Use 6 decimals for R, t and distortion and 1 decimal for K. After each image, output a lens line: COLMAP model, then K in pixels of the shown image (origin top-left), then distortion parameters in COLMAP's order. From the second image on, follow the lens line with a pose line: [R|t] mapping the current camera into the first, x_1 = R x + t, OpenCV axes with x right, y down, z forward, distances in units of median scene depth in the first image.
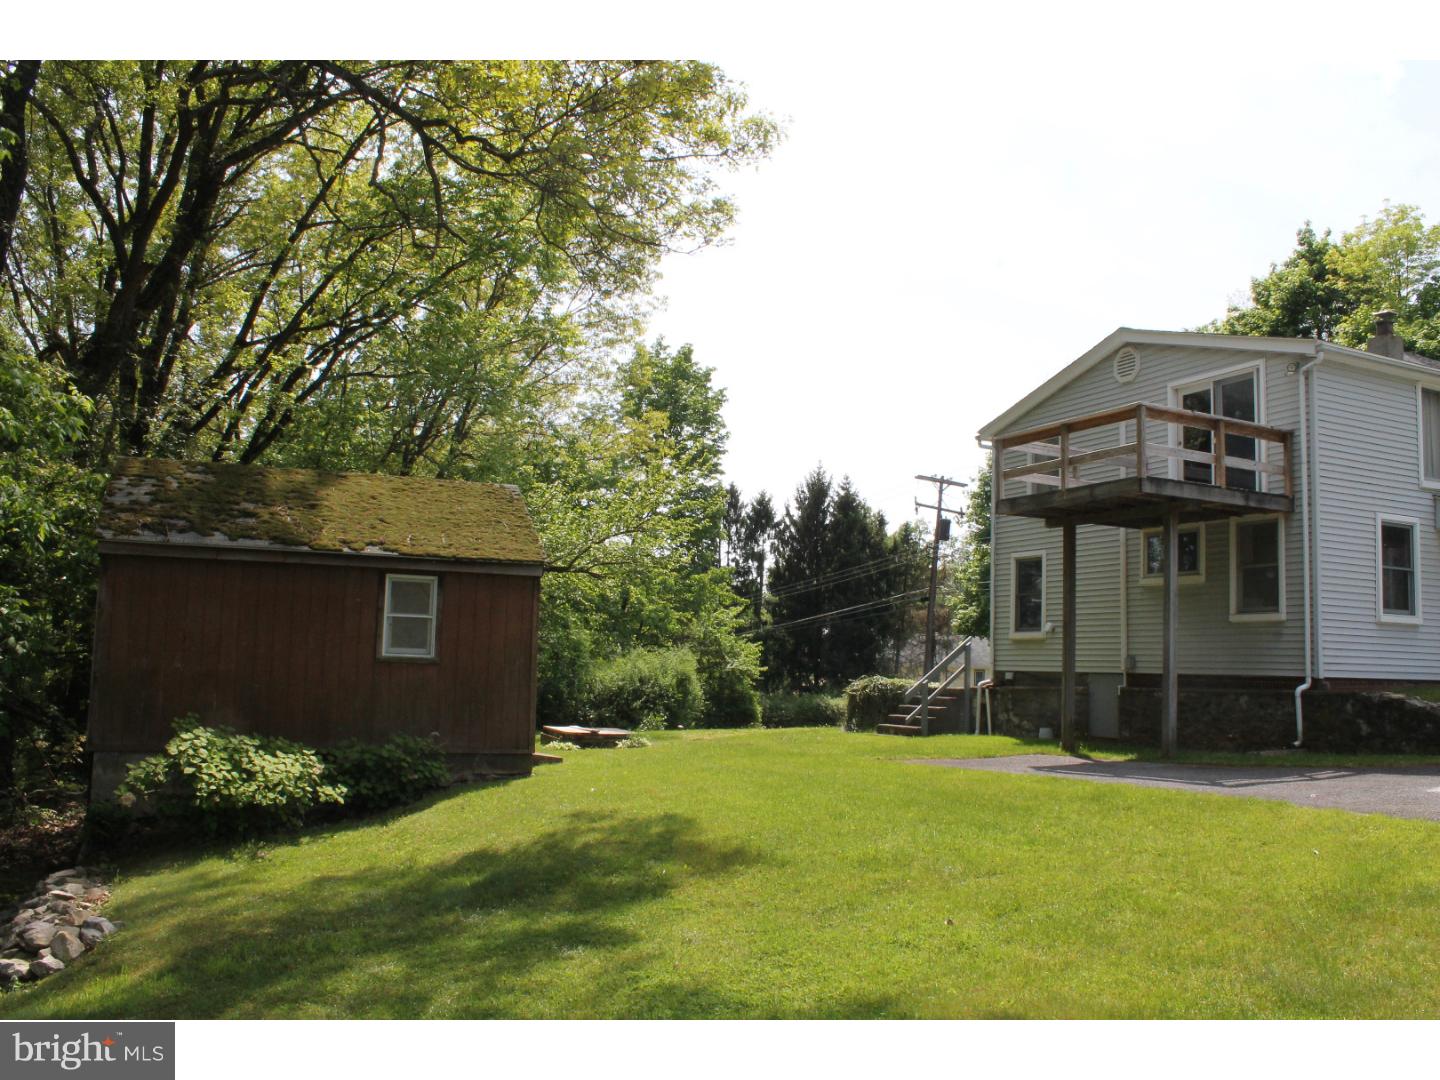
lens RADIAL K [[1213.4, 0, 734.9], [0, 1213.4, 529.8], [0, 0, 1]] dist [-0.165538, 0.138311]
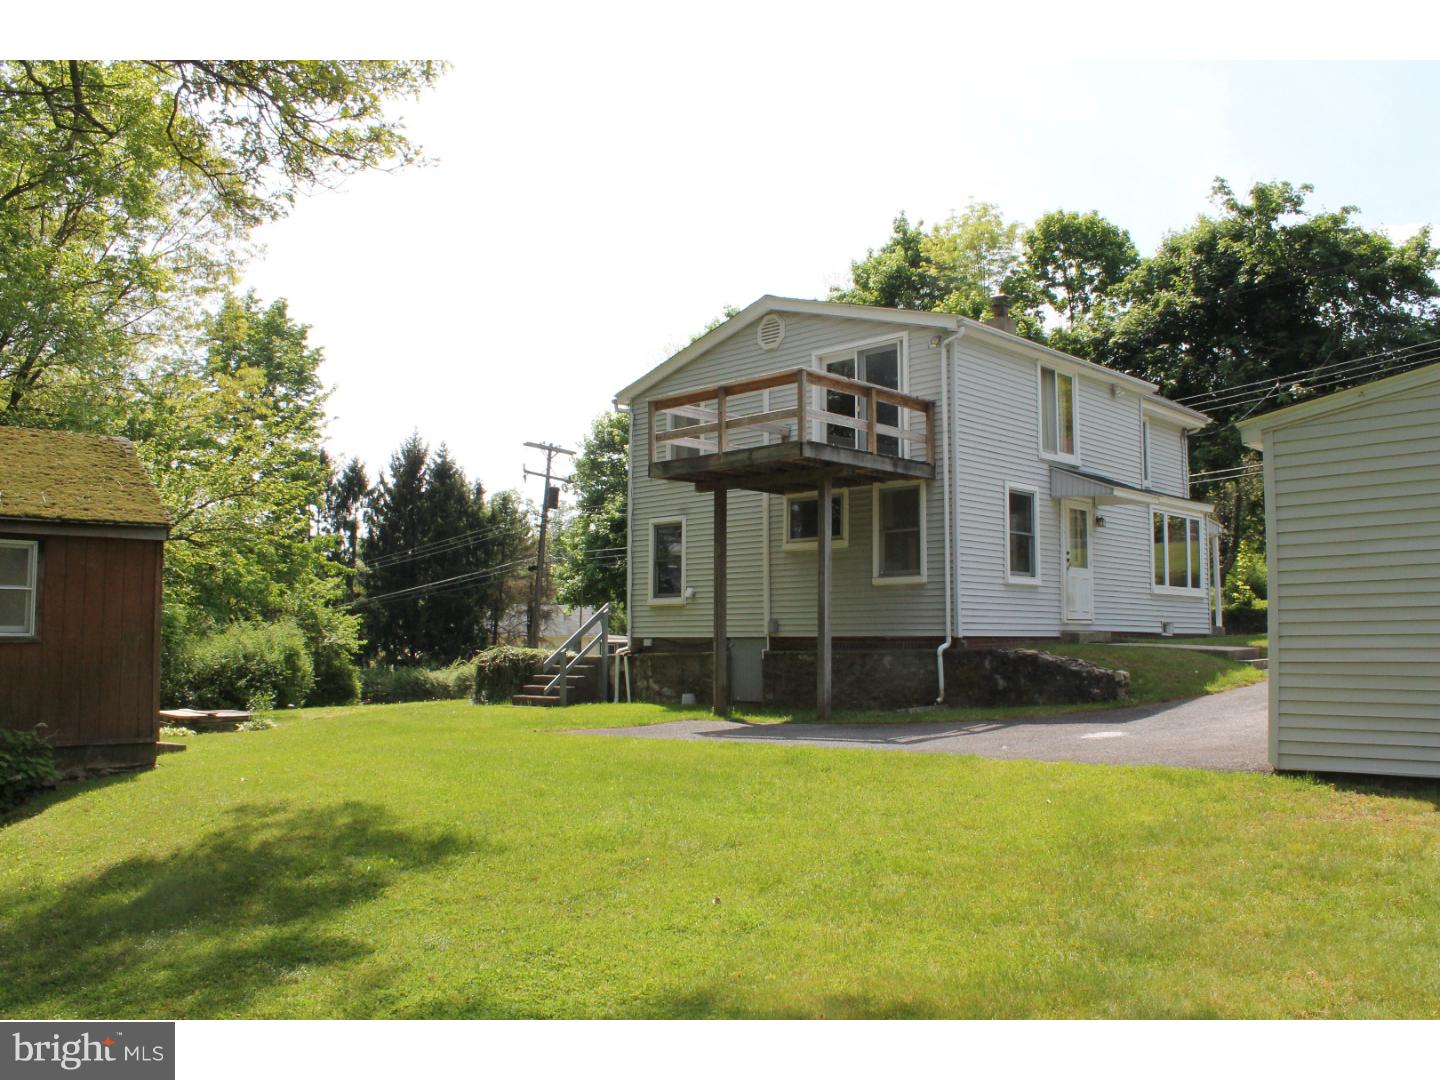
lens RADIAL K [[1213.4, 0, 732.3], [0, 1213.4, 533.2], [0, 0, 1]] dist [-0.165538, 0.138311]
pose [[0.942375, -0.000696, 0.334558, -0.045250], [-0.008240, 0.999646, 0.025288, 0.006449], [-0.334458, -0.026588, 0.942036, 0.043048]]
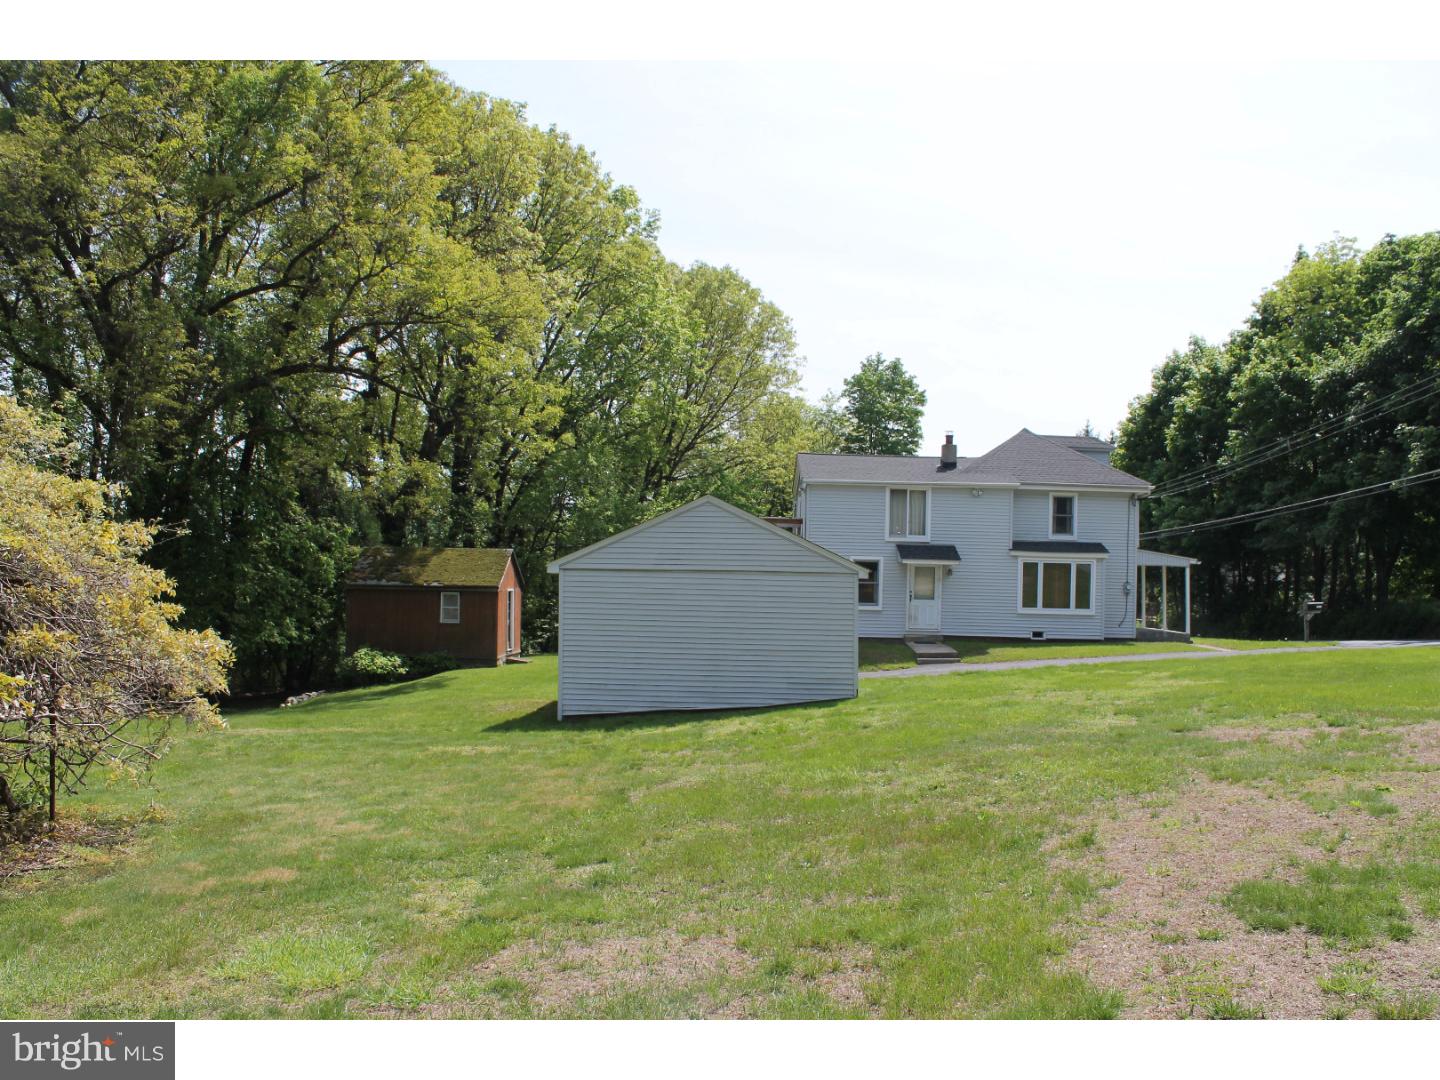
lens RADIAL K [[1213.4, 0, 729.4], [0, 1213.4, 538.6], [0, 0, 1]] dist [-0.165538, 0.138311]
pose [[0.909552, -0.022329, -0.414990, 1.081112], [0.053390, 0.996559, 0.063395, -0.167300], [0.412146, -0.079817, 0.907615, -0.893762]]
